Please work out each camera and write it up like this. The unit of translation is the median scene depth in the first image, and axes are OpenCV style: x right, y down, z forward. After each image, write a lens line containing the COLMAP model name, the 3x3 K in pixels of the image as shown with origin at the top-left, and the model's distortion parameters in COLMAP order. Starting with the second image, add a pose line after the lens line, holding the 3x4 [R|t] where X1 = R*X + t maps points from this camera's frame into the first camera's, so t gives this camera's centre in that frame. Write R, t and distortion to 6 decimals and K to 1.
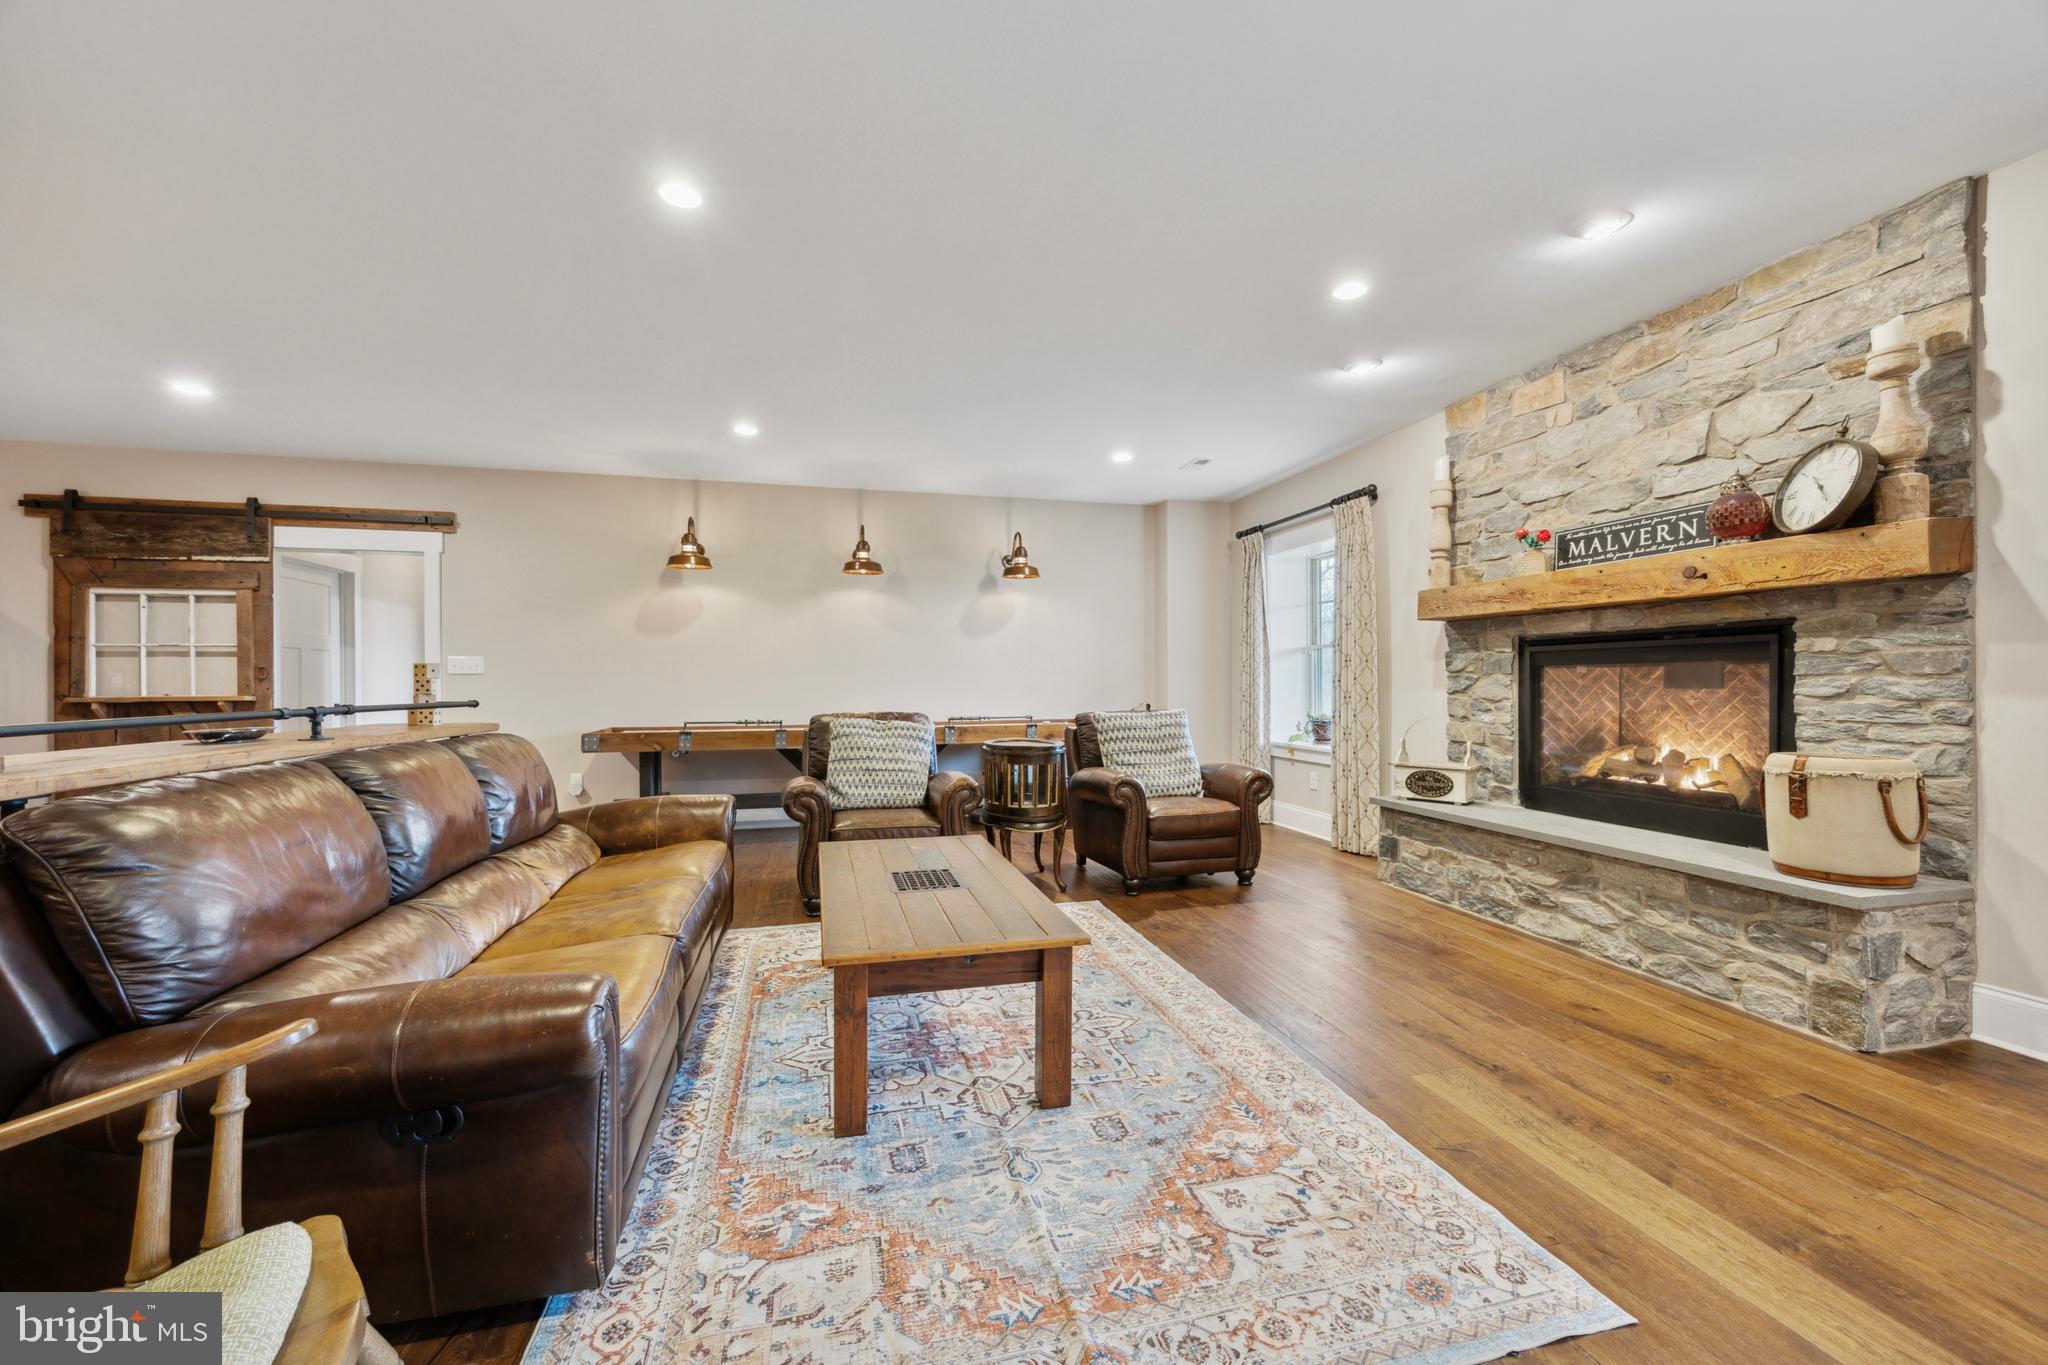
lens RADIAL K [[798.3, 0, 1038.7], [0, 798.3, 685.8], [0, 0, 1]] dist [-0.008864, 0.000067]
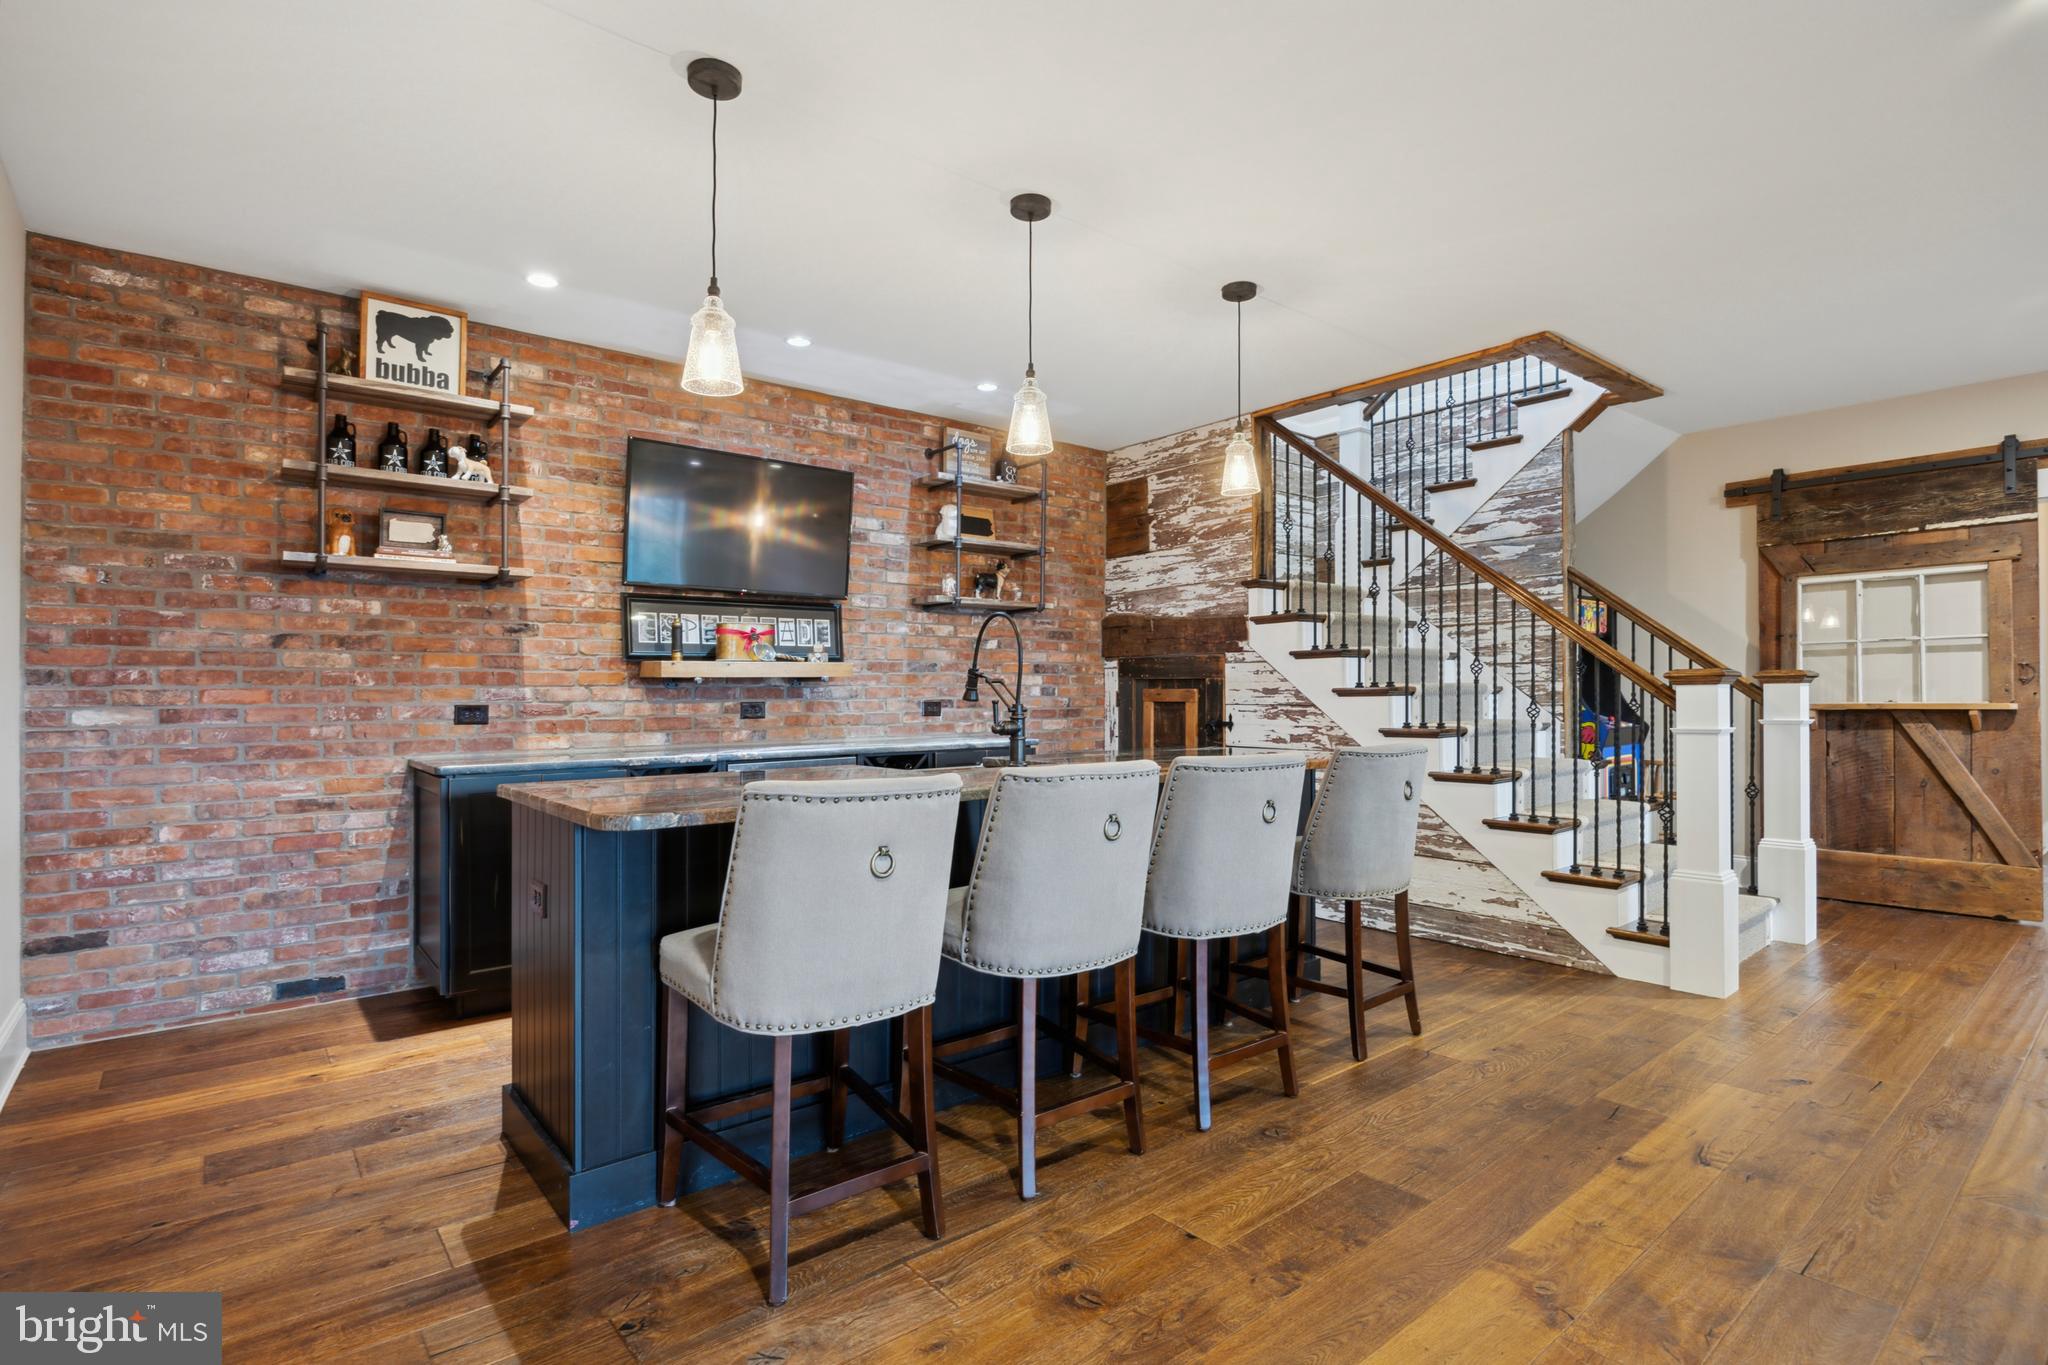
lens RADIAL K [[1010.8, 0, 1026.3], [0, 1010.8, 686.8], [0, 0, 1]] dist [-0.003868, -0.000943]
pose [[0.415573, -0.008005, -0.909524, -0.546953], [0.006929, 0.999960, -0.005635, -0.003469], [0.909533, -0.003961, 0.415612, -0.243417]]
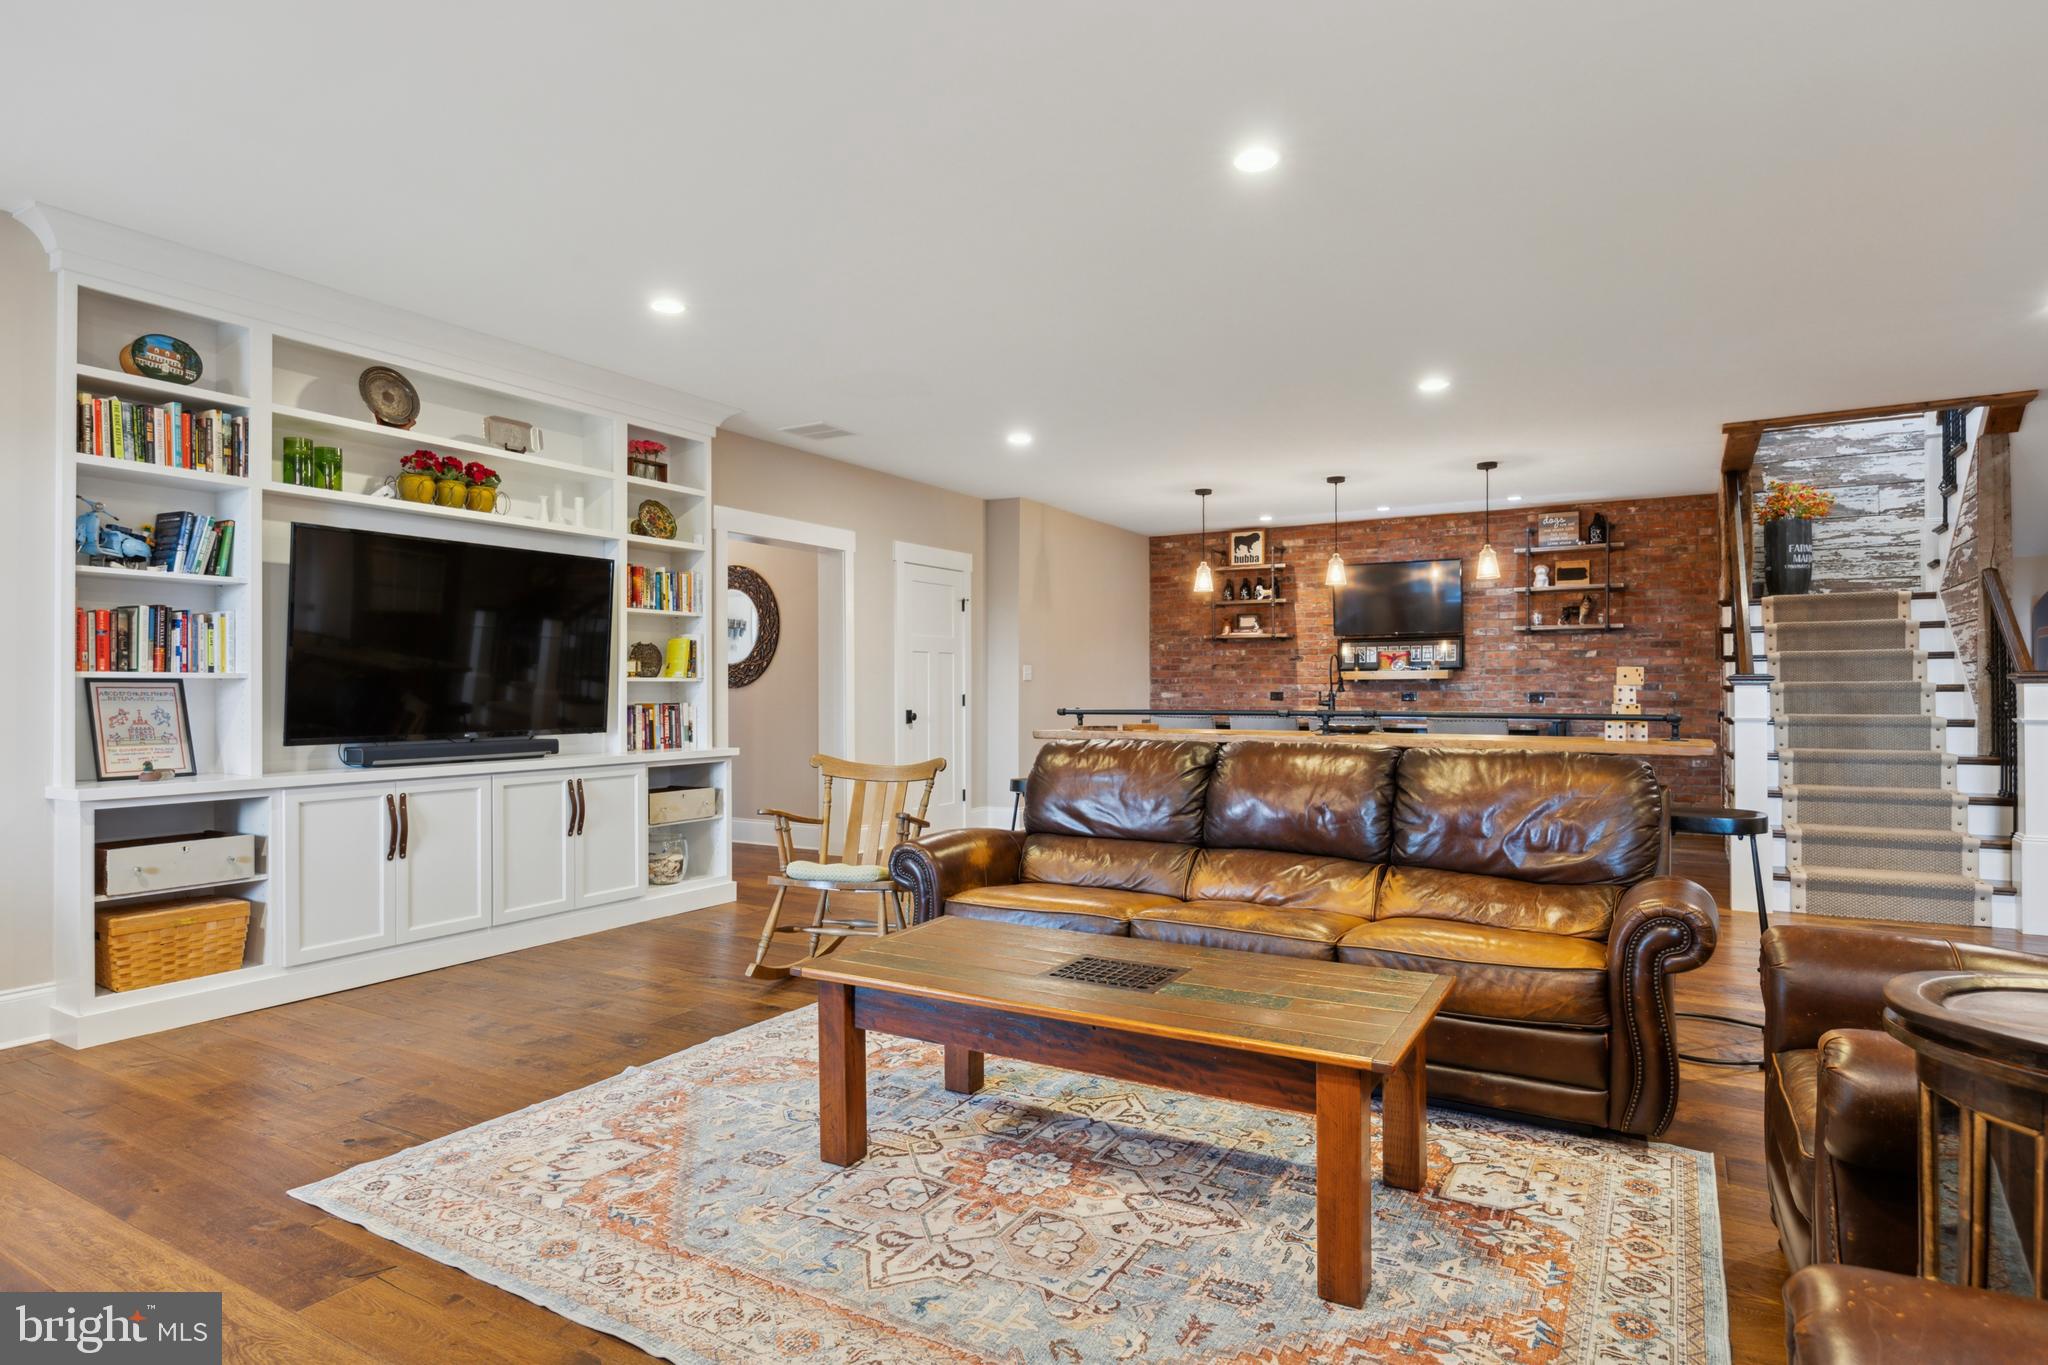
lens RADIAL K [[1093.1, 0, 1038.8], [0, 1093.1, 681.3], [0, 0, 1]] dist [0.003597, -0.000173]
pose [[-0.709874, -0.000585, -0.704328, 0.311347], [0.003856, 0.999981, -0.004717, -0.008998], [0.704318, -0.006065, -0.709859, 0.858940]]
